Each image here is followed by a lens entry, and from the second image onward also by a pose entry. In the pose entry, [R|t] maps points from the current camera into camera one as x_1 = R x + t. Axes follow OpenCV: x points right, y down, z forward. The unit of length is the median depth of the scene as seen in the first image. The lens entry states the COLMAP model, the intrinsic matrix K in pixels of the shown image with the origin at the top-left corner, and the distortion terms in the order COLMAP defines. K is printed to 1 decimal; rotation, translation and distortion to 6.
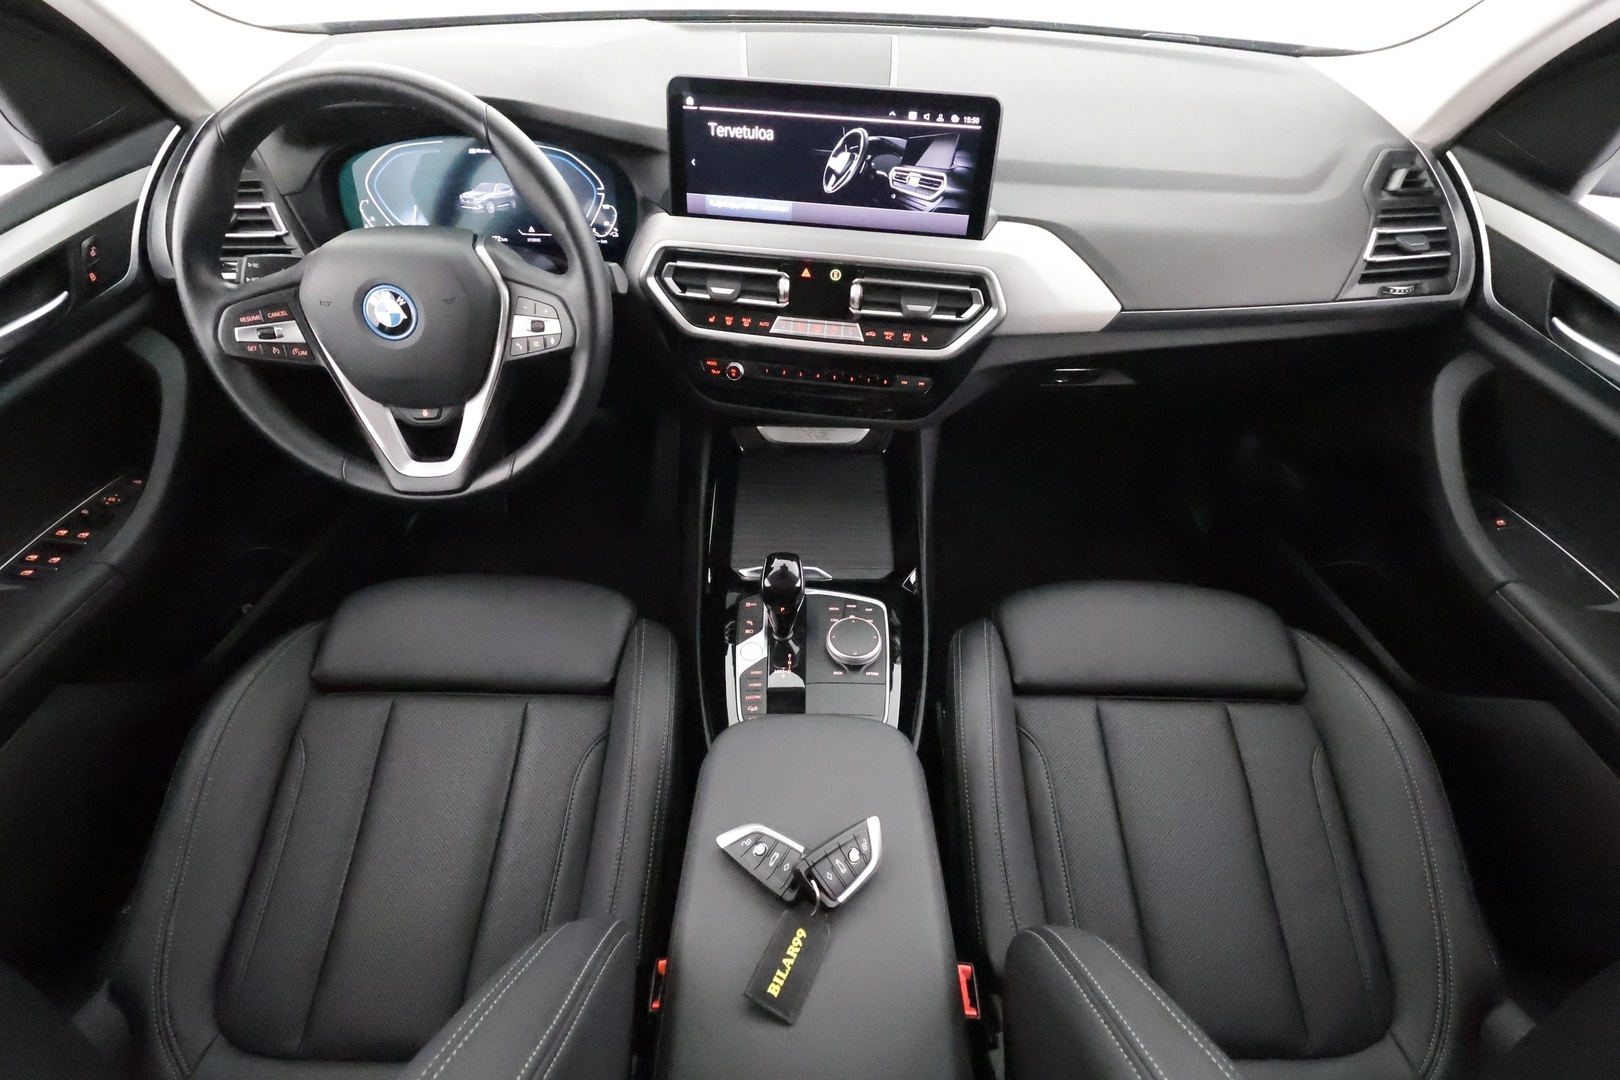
lens RADIAL K [[754.0, 0, 810.0], [0, 754.0, 540.0], [0, 0, 1]] dist [-0.002891, -0.000441]
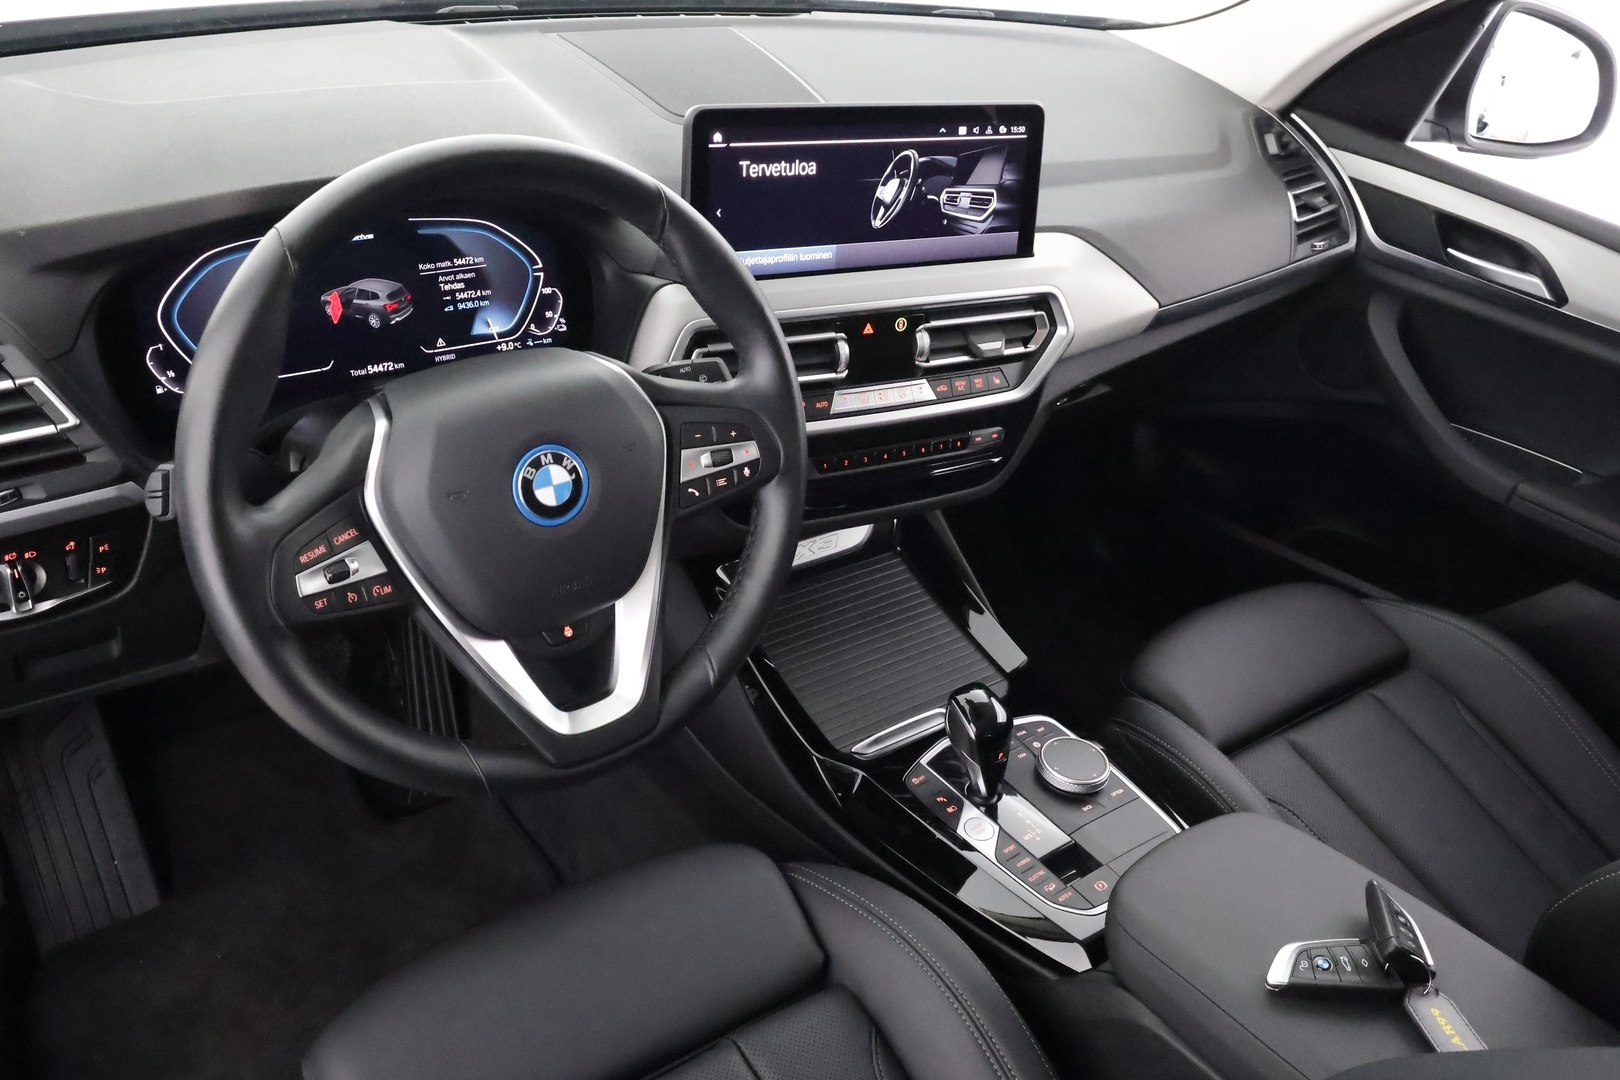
lens RADIAL K [[1283.6, 0, 810.0], [0, 1283.6, 540.0], [0, 0, 1]] dist [-0.002228, 0.002685]
pose [[0.801197, -0.258605, 0.539636, -0.852924], [0.341873, 0.937949, -0.058095, -0.102494], [-0.491127, 0.231032, 0.839892, -0.017543]]
